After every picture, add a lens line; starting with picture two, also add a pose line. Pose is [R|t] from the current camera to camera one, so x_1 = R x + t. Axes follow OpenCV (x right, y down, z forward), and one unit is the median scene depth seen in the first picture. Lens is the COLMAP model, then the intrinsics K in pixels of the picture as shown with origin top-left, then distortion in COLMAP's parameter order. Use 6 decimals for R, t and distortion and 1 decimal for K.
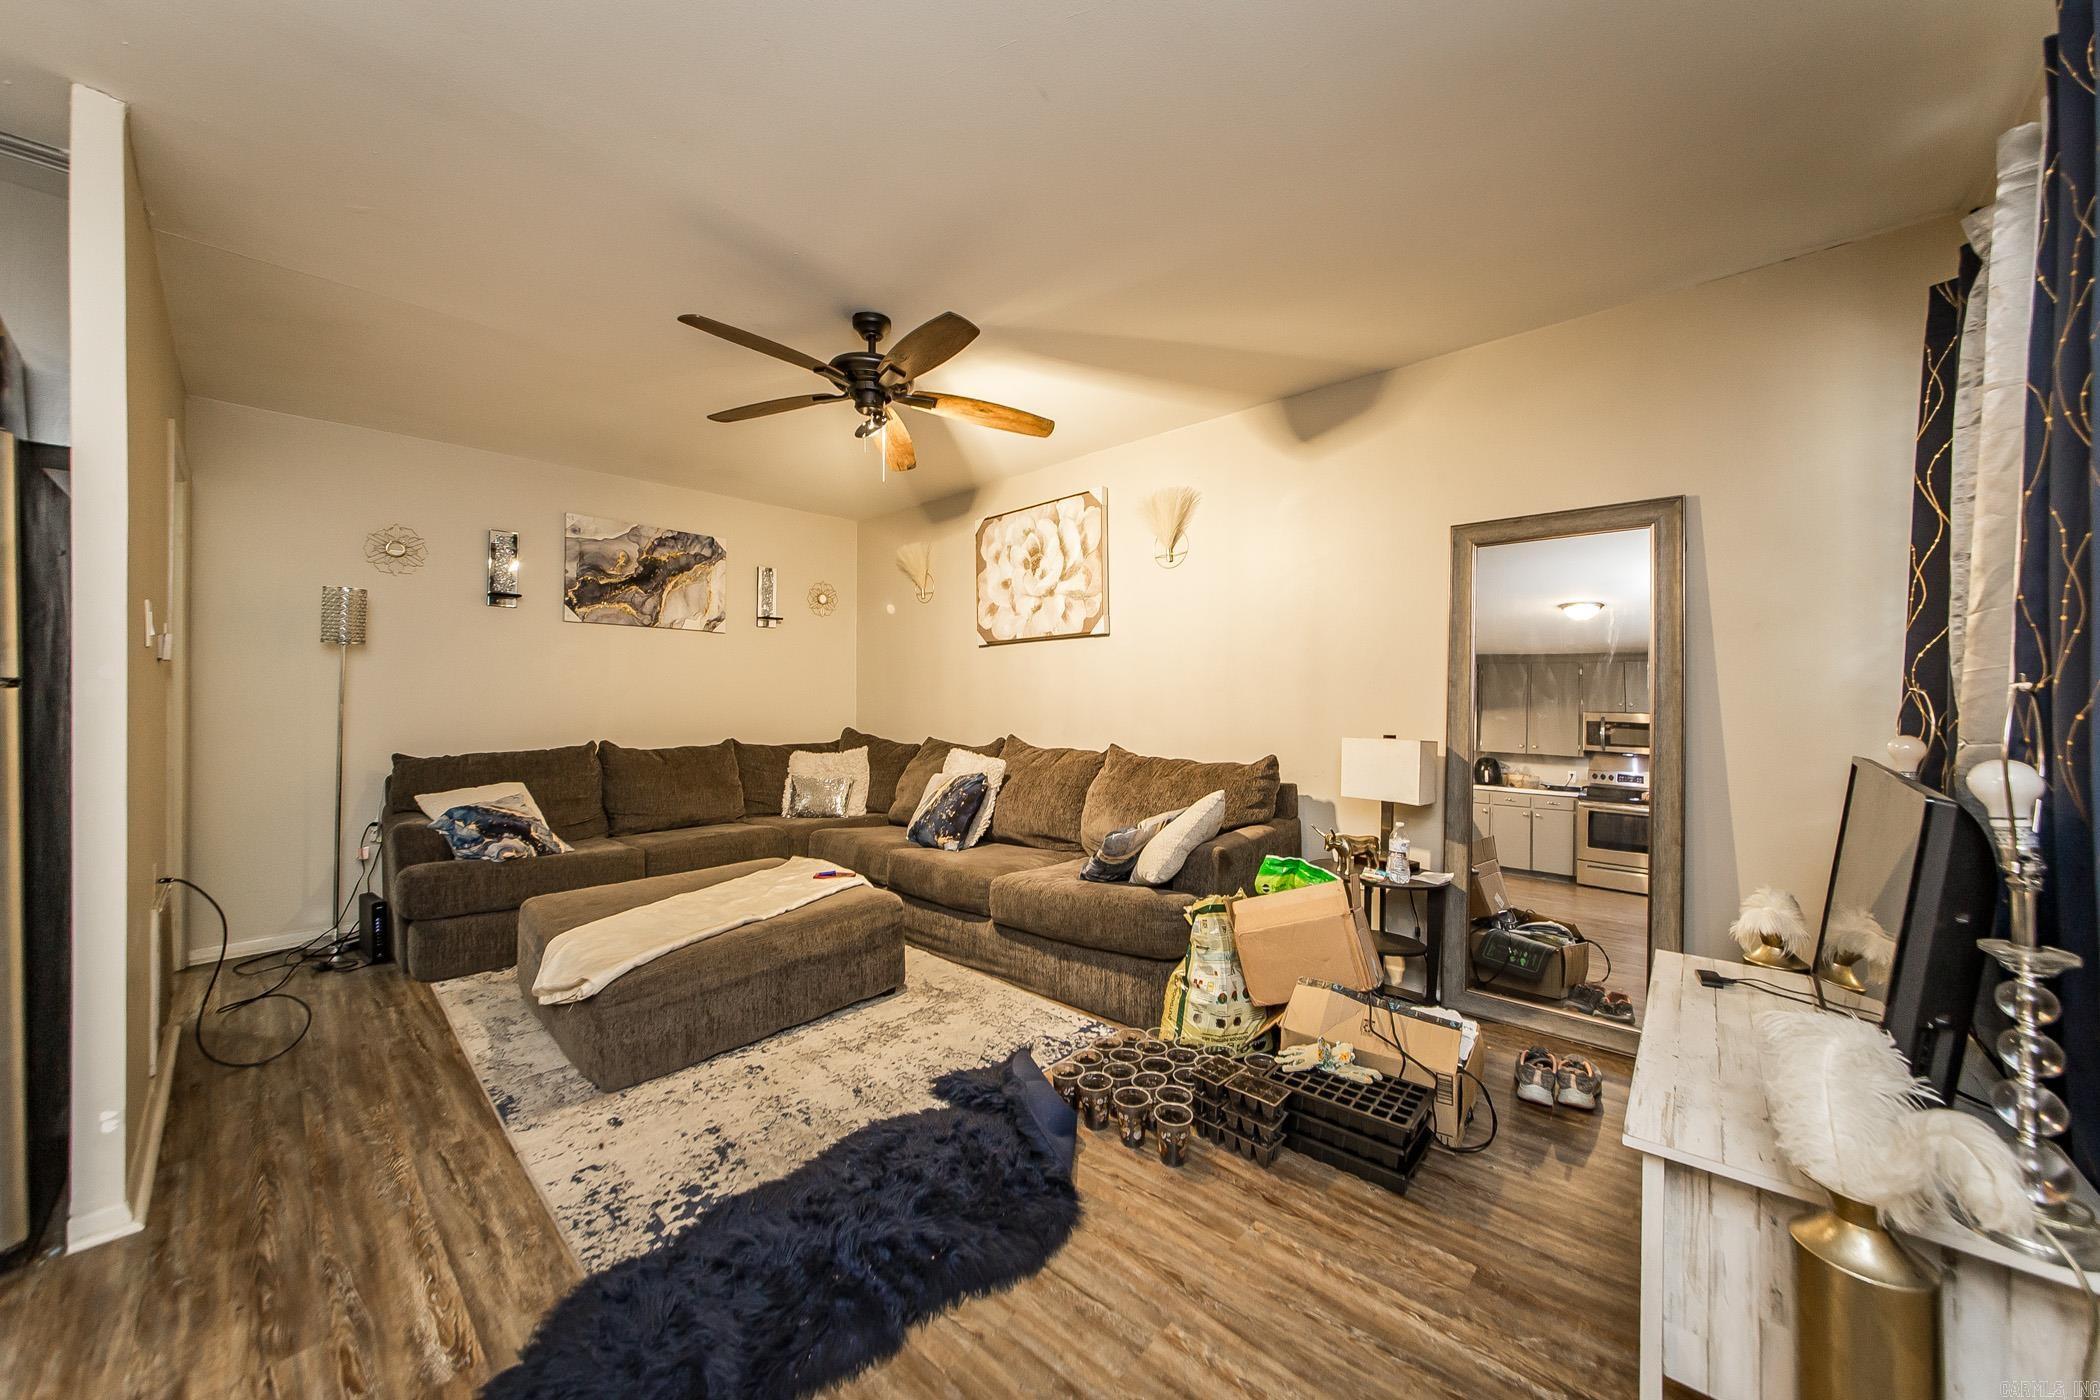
lens RADIAL K [[753.6, 0, 1056.1], [0, 753.6, 696.6], [0, 0, 1]] dist [-0.015666, 0.000861]
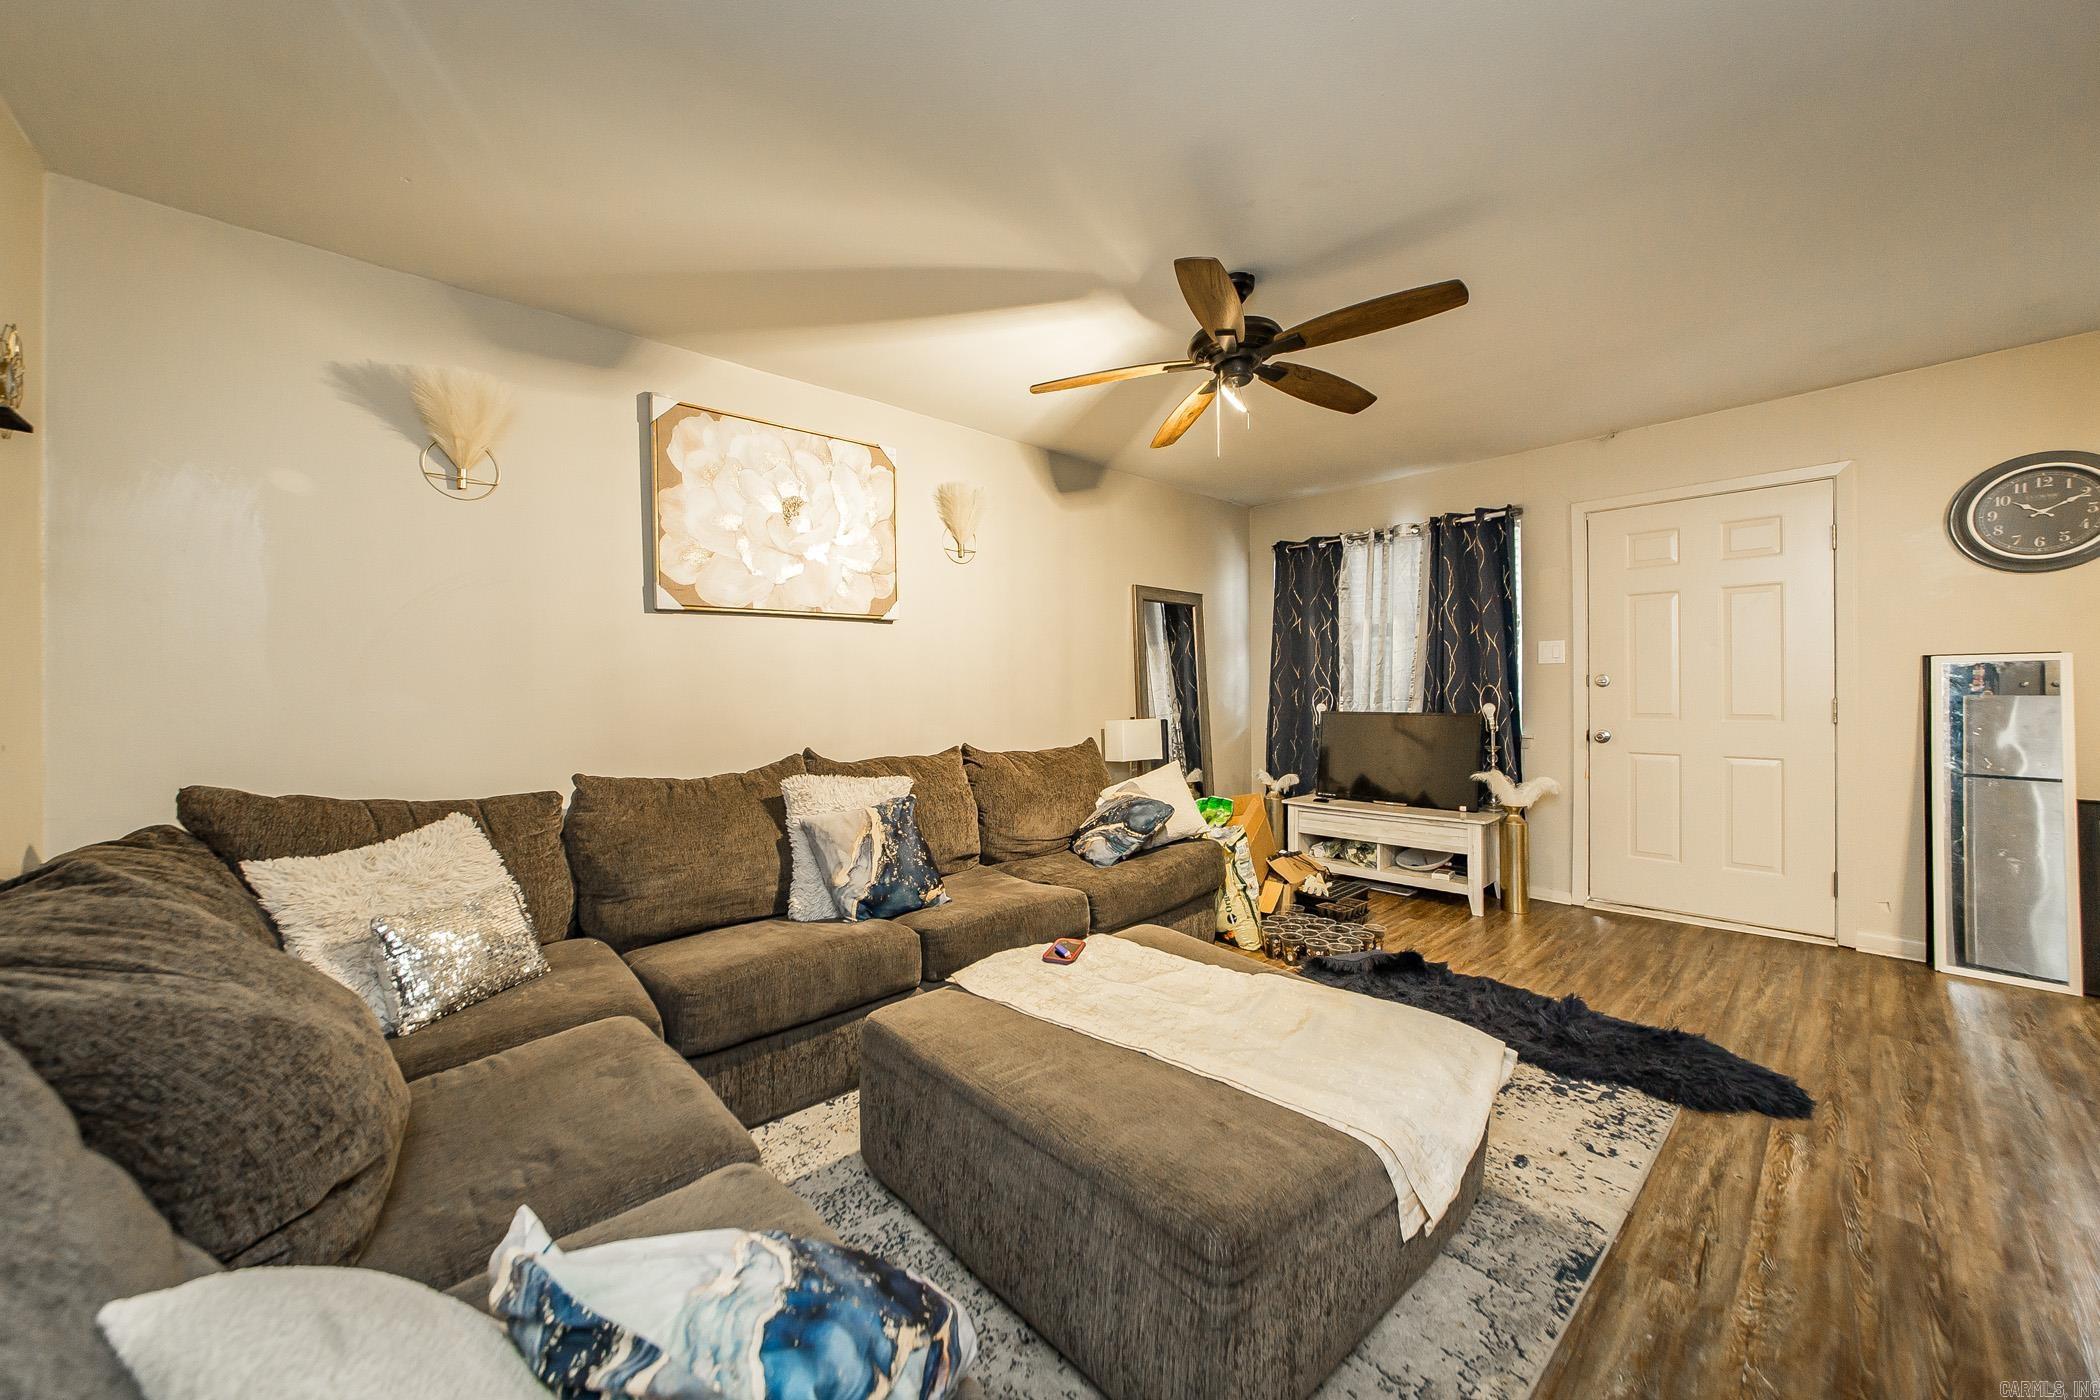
lens RADIAL K [[753.6, 0, 1046.3], [0, 753.6, 700.5], [0, 0, 1]] dist [-0.015666, 0.000861]
pose [[0.089618, -0.004099, 0.995968, -1.778719], [0.009939, 0.999945, 0.003221, 0.014729], [-0.995927, 0.009610, 0.089654, 1.725526]]
